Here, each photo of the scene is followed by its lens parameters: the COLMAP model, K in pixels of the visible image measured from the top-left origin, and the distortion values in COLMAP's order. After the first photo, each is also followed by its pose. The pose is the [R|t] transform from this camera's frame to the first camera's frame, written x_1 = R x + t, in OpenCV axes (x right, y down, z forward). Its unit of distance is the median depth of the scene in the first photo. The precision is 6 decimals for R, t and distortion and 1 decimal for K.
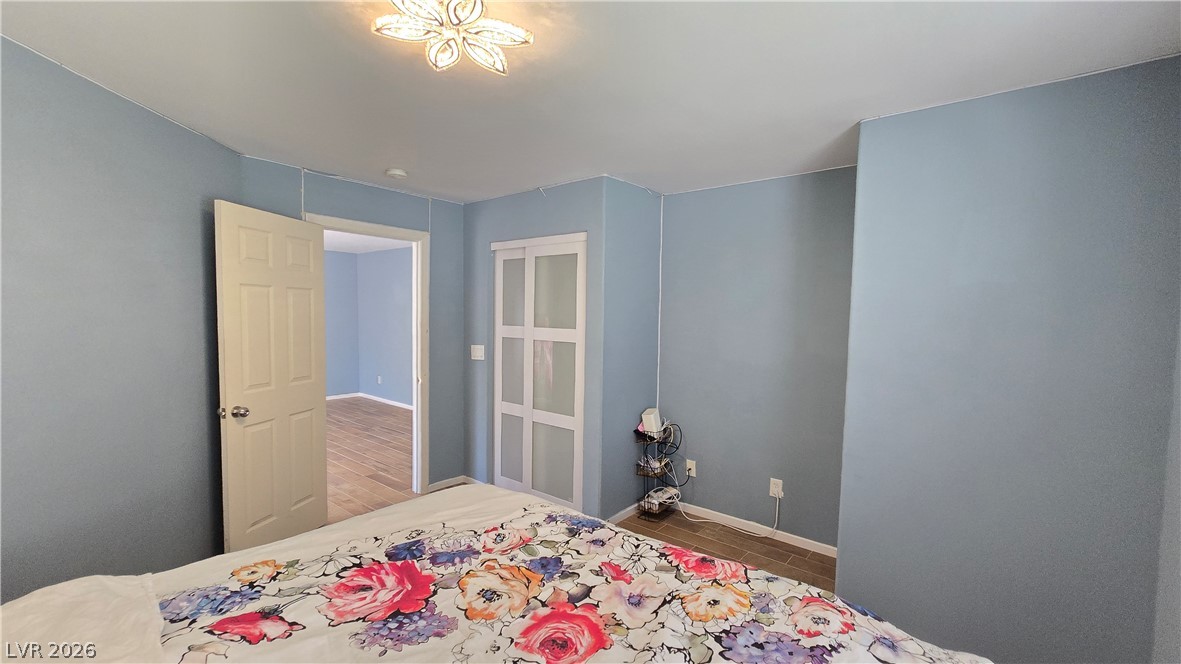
lens RADIAL K [[481.6, 0, 590.6], [0, 481.6, 340.7], [0, 0, 1]] dist [-0.001928, -0.000175]
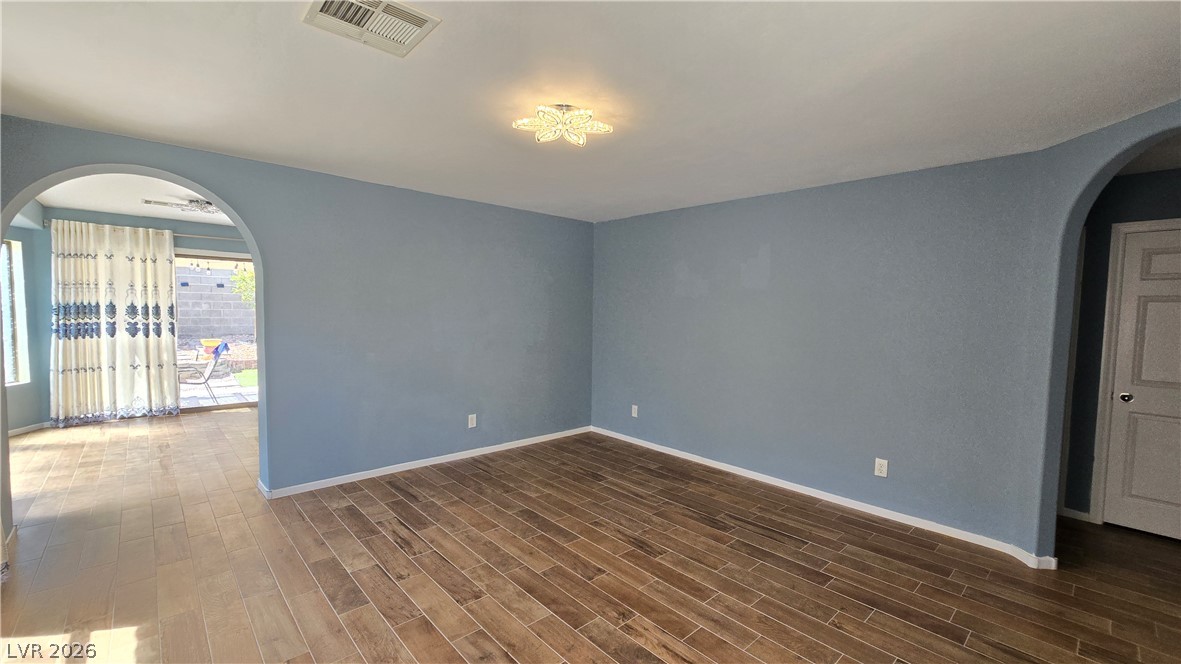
lens RADIAL K [[481.6, 0, 590.6], [0, 481.6, 340.7], [0, 0, 1]] dist [-0.001928, -0.000175]
pose [[0.989727, 0.008197, -0.142737, -0.581039], [-0.007426, 0.999955, 0.005939, -0.027925], [0.142779, -0.004818, 0.989743, 0.483679]]
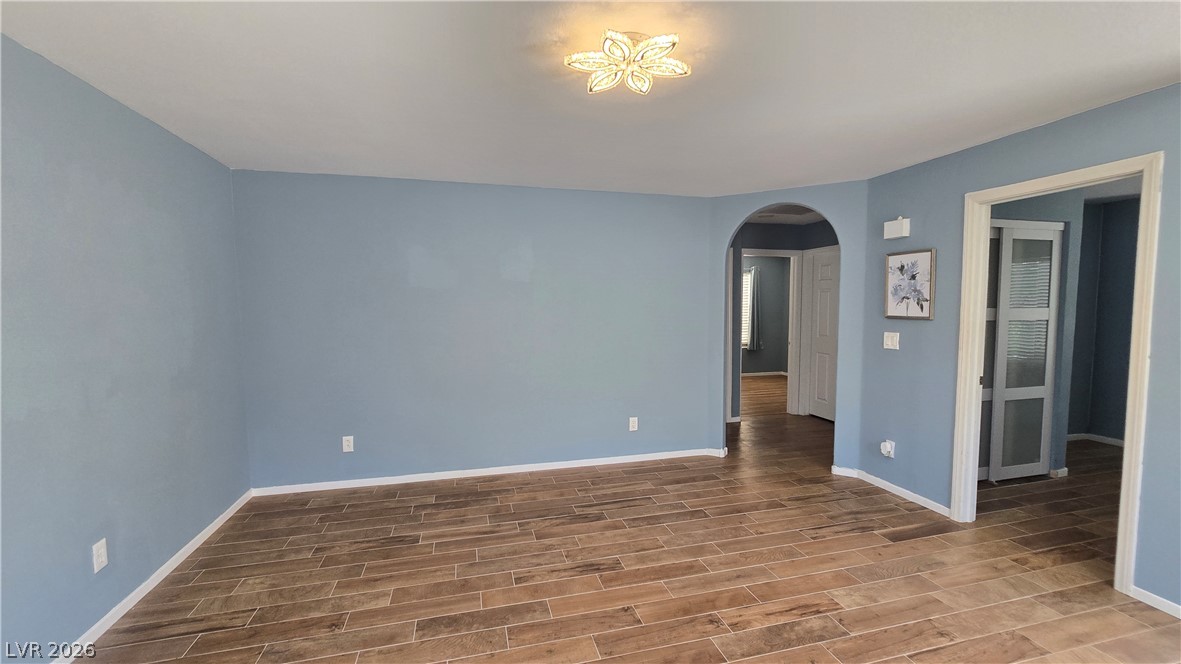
lens RADIAL K [[481.6, 0, 590.6], [0, 481.6, 340.7], [0, 0, 1]] dist [-0.001928, -0.000175]
pose [[0.589412, -0.083822, 0.803472, -0.970555], [0.064103, 0.996319, 0.056916, -0.050093], [-0.805285, 0.017958, 0.592615, 0.738492]]
